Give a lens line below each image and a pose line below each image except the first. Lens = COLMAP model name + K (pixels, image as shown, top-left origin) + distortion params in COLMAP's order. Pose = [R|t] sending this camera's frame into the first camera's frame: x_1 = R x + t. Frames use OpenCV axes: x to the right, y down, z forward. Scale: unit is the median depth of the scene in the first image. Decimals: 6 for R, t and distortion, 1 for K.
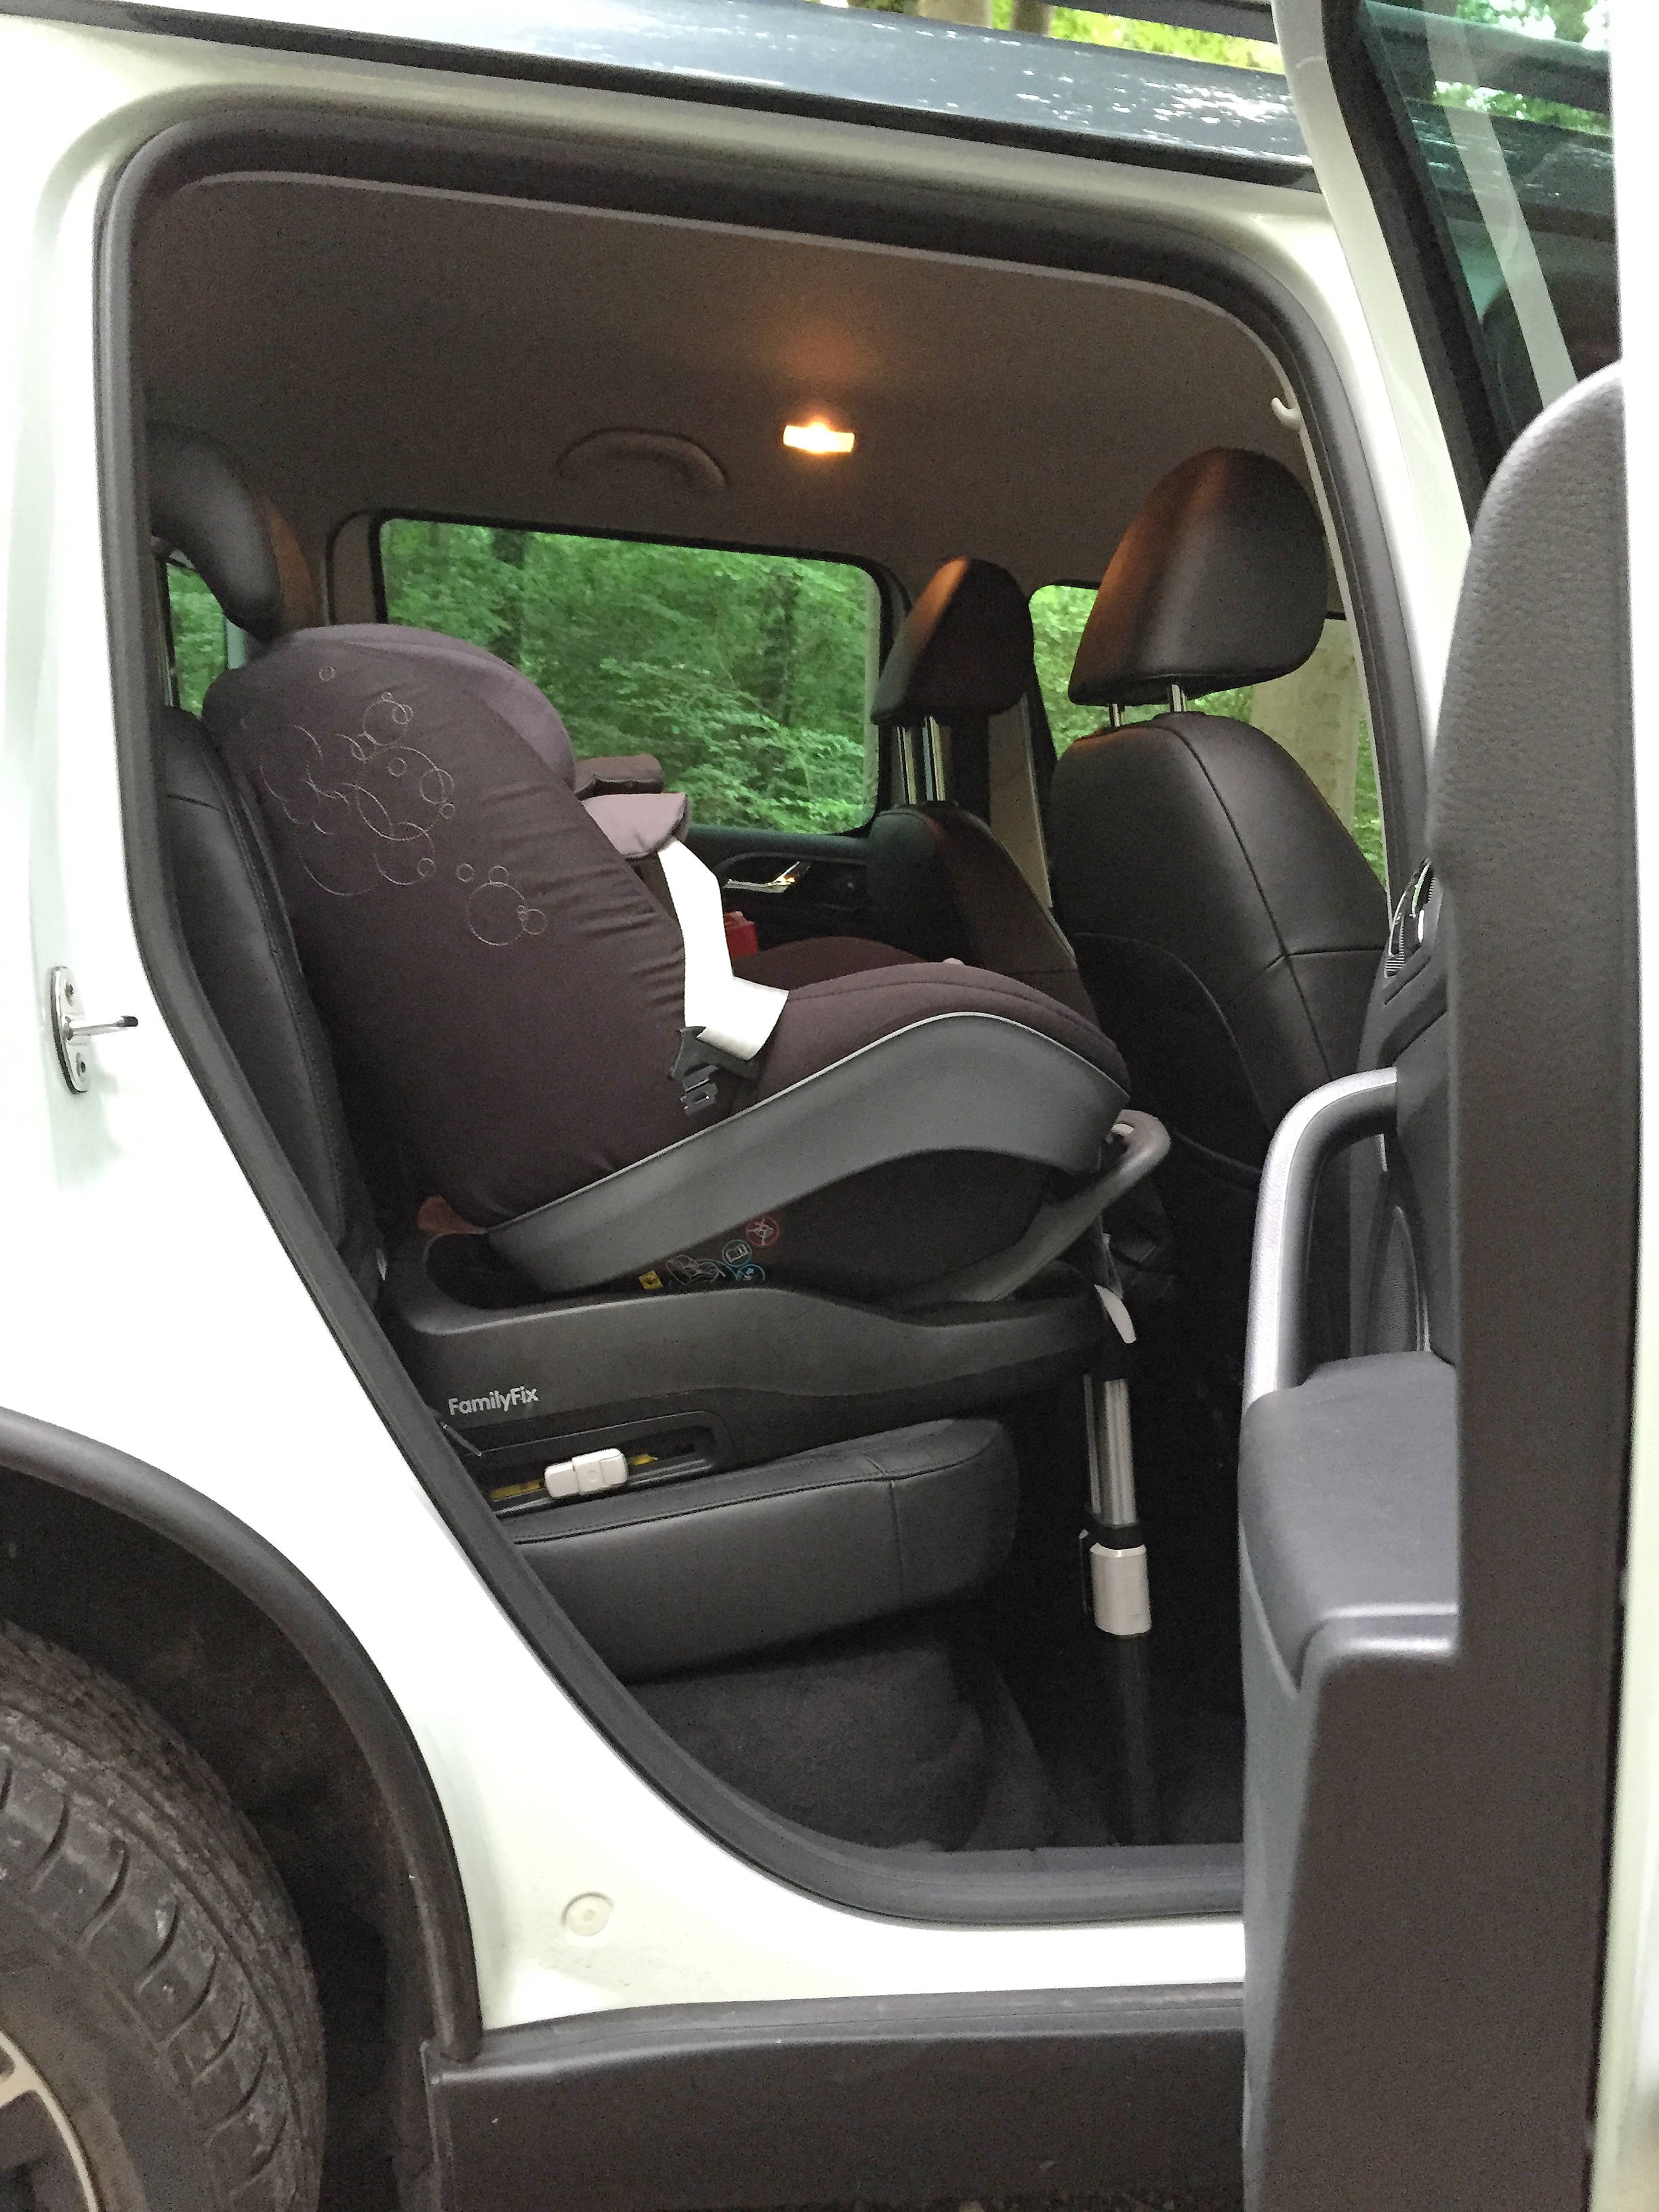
lens RADIAL K [[1907.8, 0, 829.5], [0, 1907.8, 1106.0], [0, 0, 1]] dist [-0.005879, 0.012878]
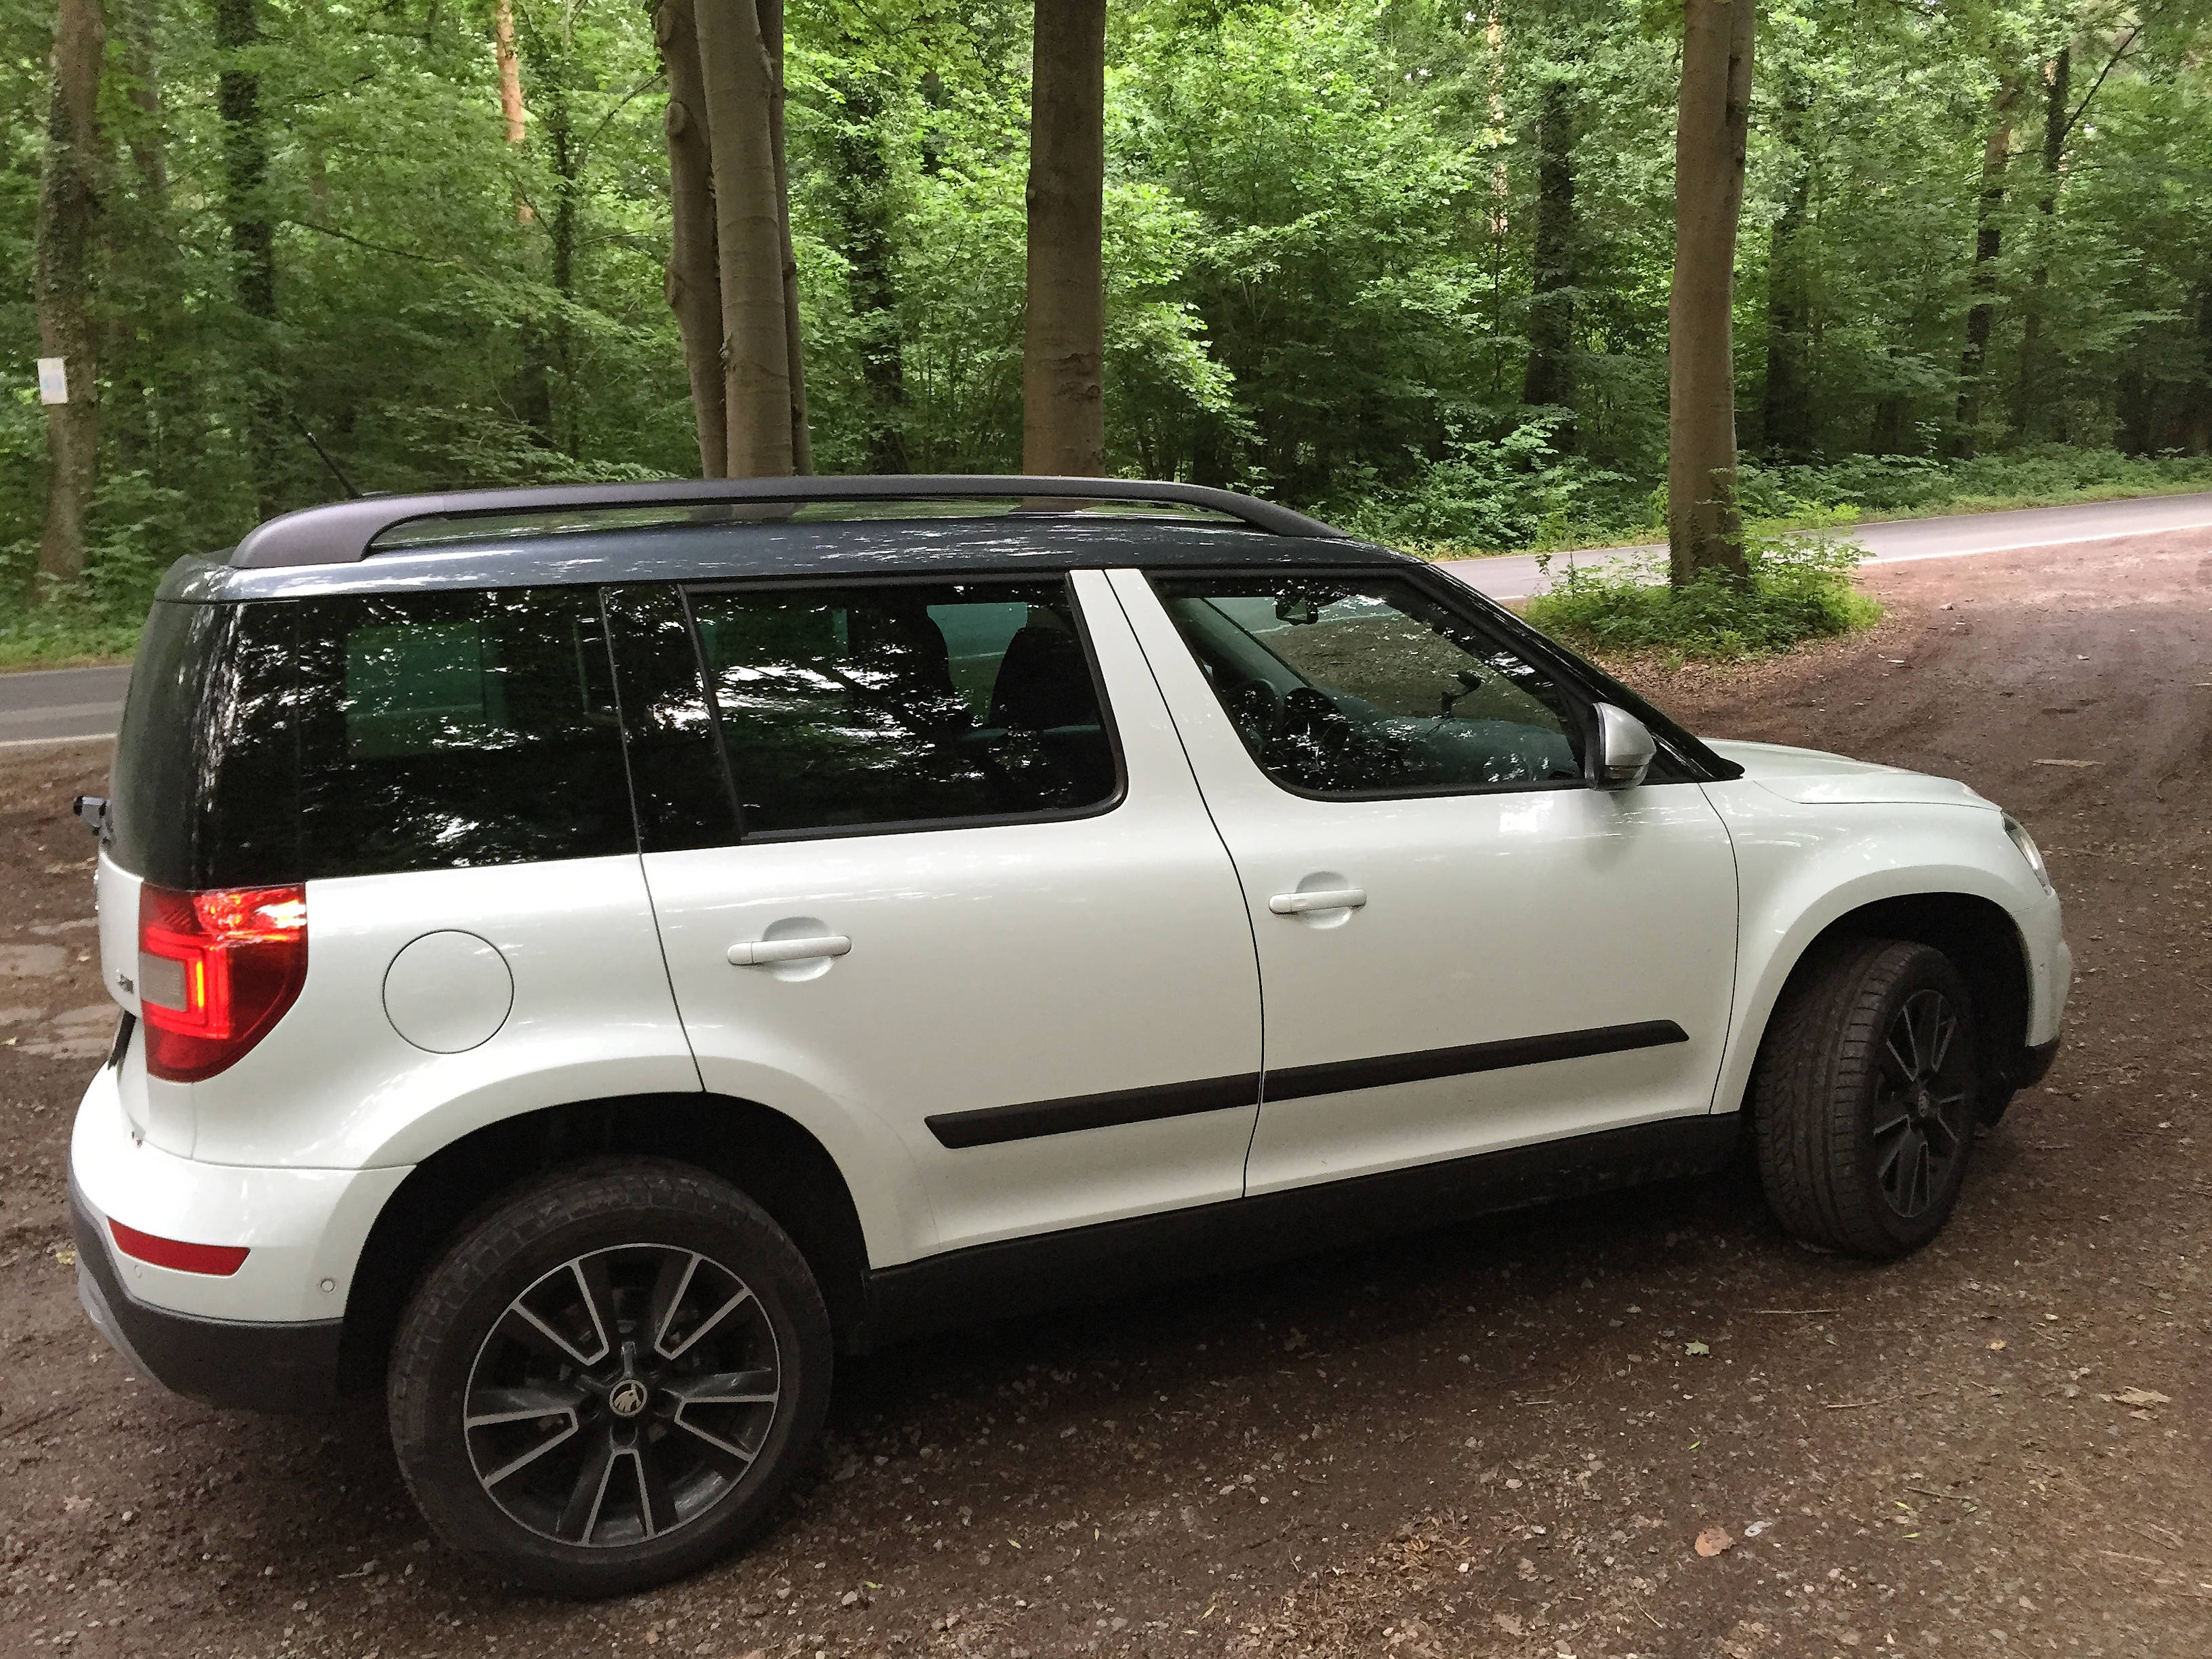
lens RADIAL K [[1904.6, 0, 1115.4], [0, 1904.6, 835.9], [0, 0, 1]] dist [-0.009594, 0.021030]
pose [[0.960488, -0.129854, 0.246172, -0.024980], [0.119897, 0.991257, 0.055080, -0.015146], [-0.251172, -0.023389, 0.967660, -0.102538]]
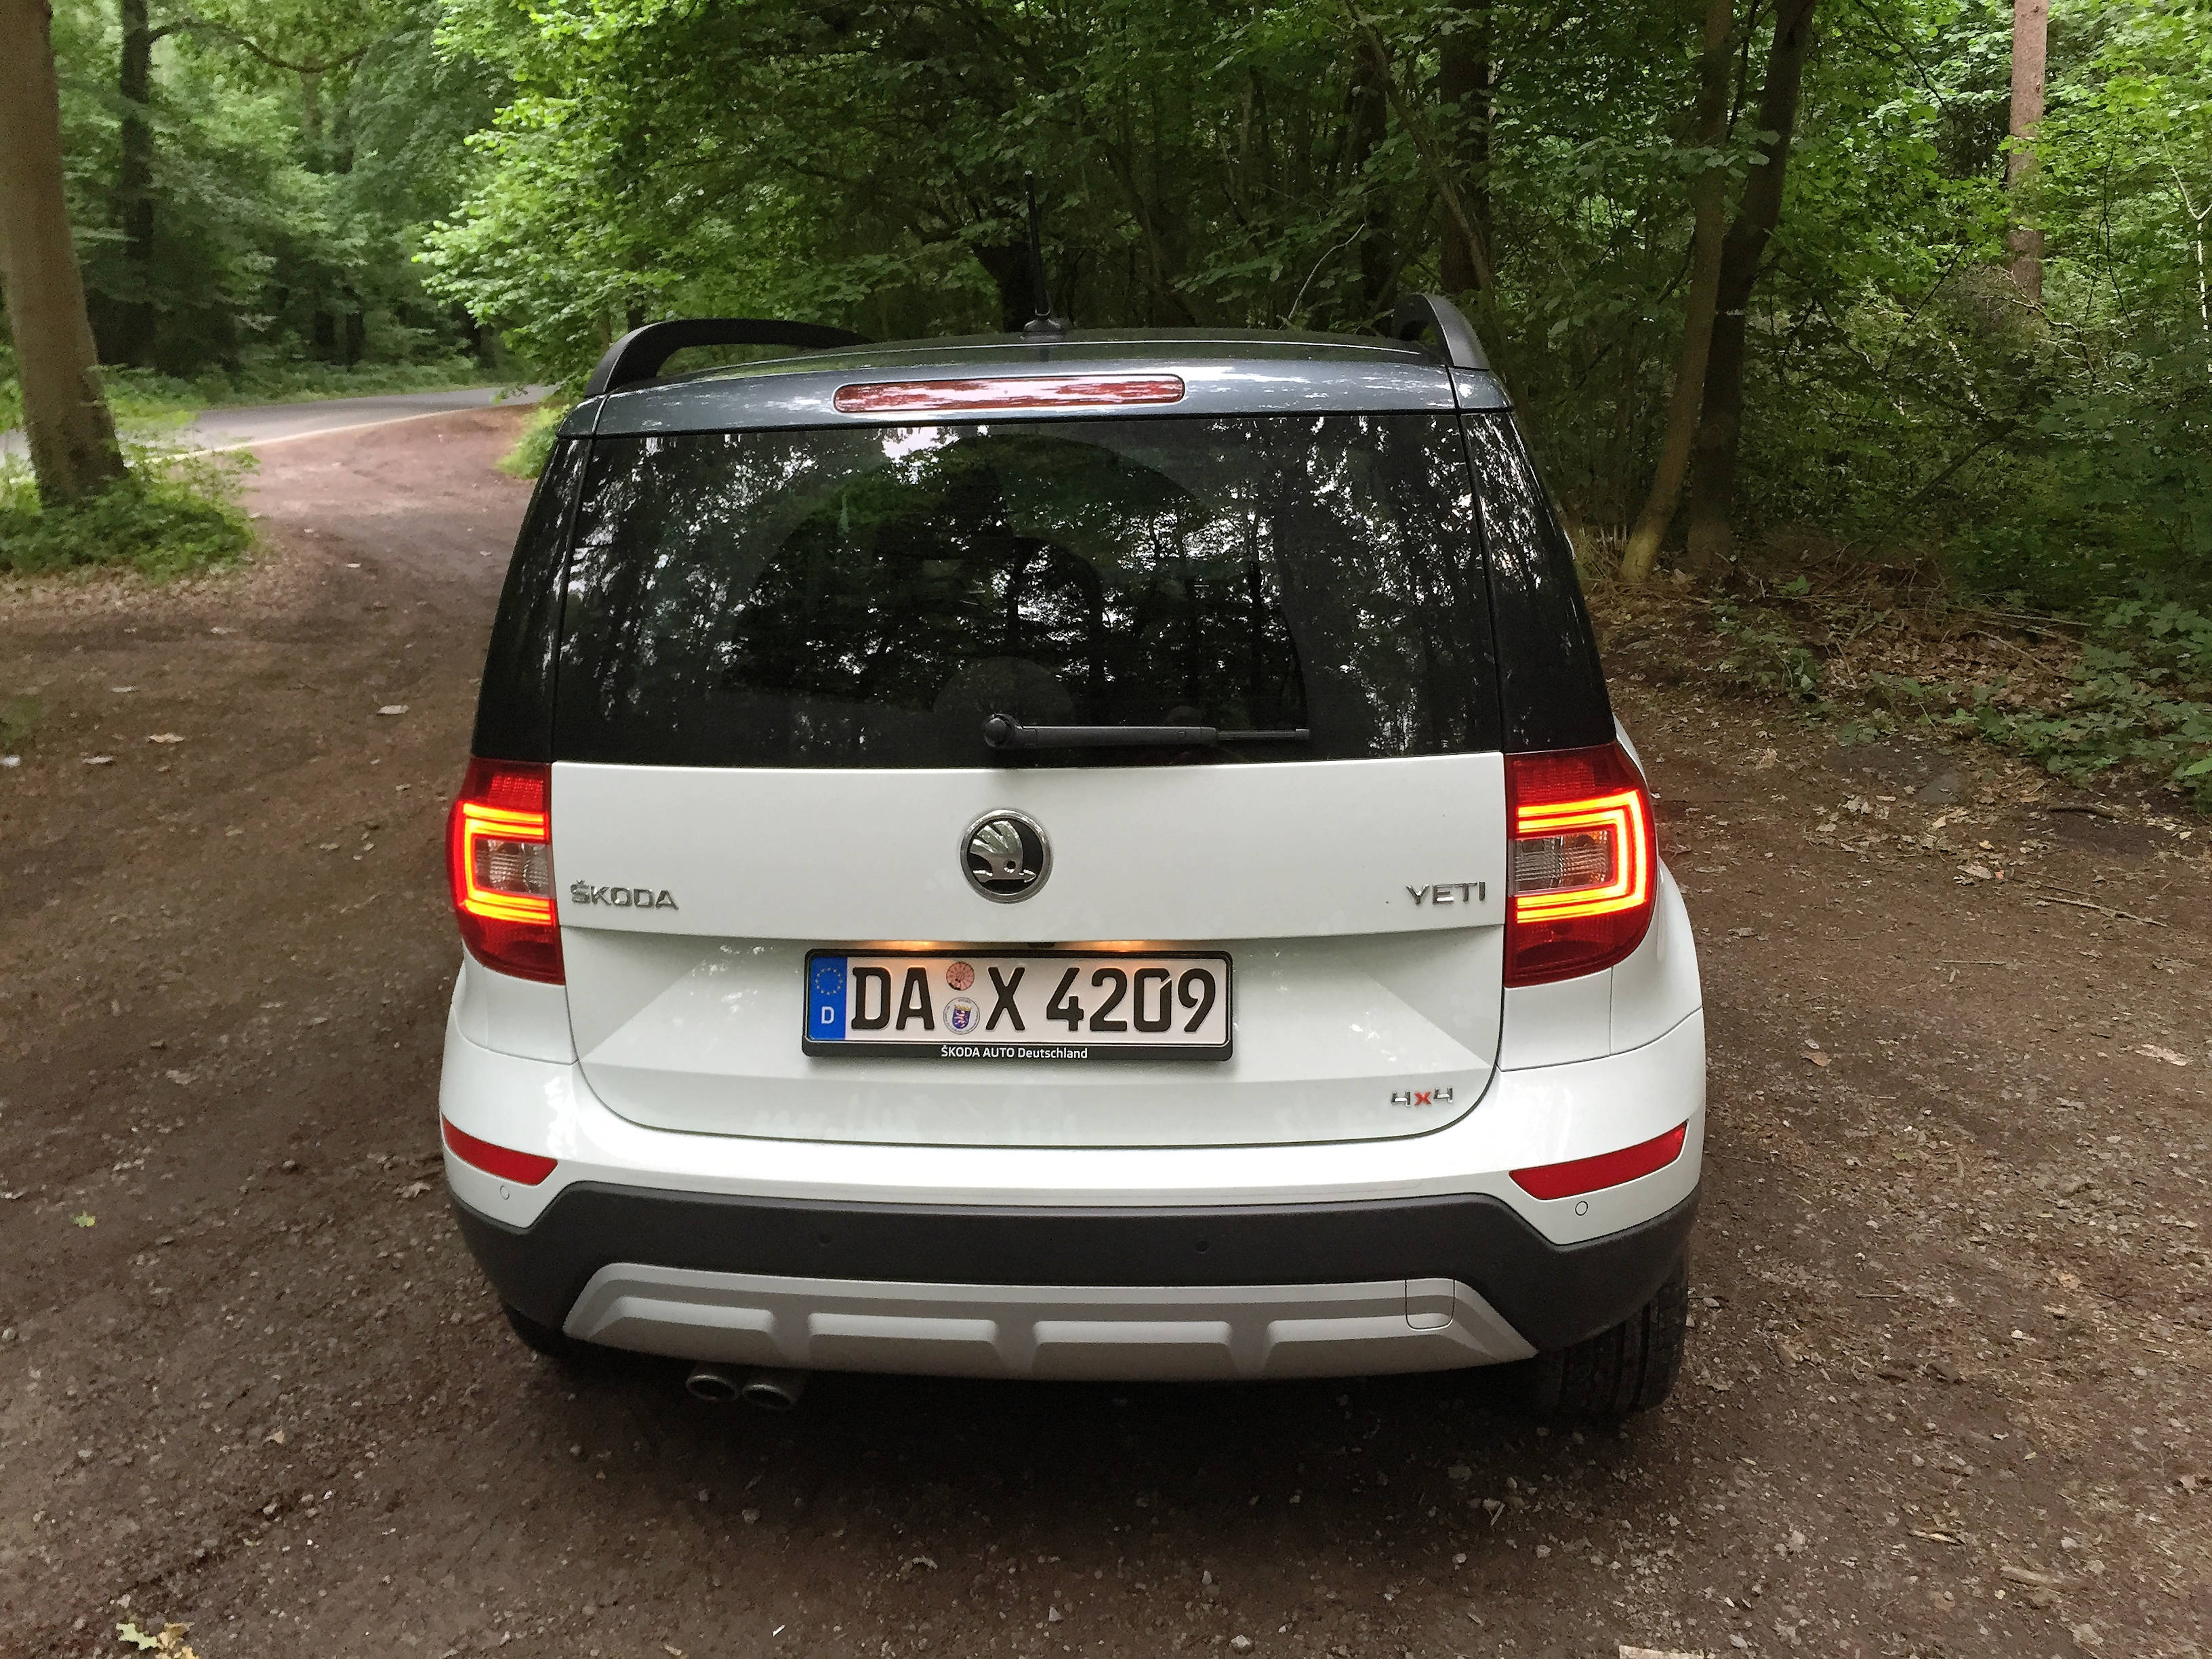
lens RADIAL K [[1907.8, 0, 1106.0], [0, 1907.8, 829.5], [0, 0, 1]] dist [-0.005879, 0.012878]
pose [[0.254539, -0.277851, 0.926288, -0.177291], [0.156749, 0.957024, 0.243996, -0.040691], [-0.954274, 0.083088, 0.287153, 0.045733]]
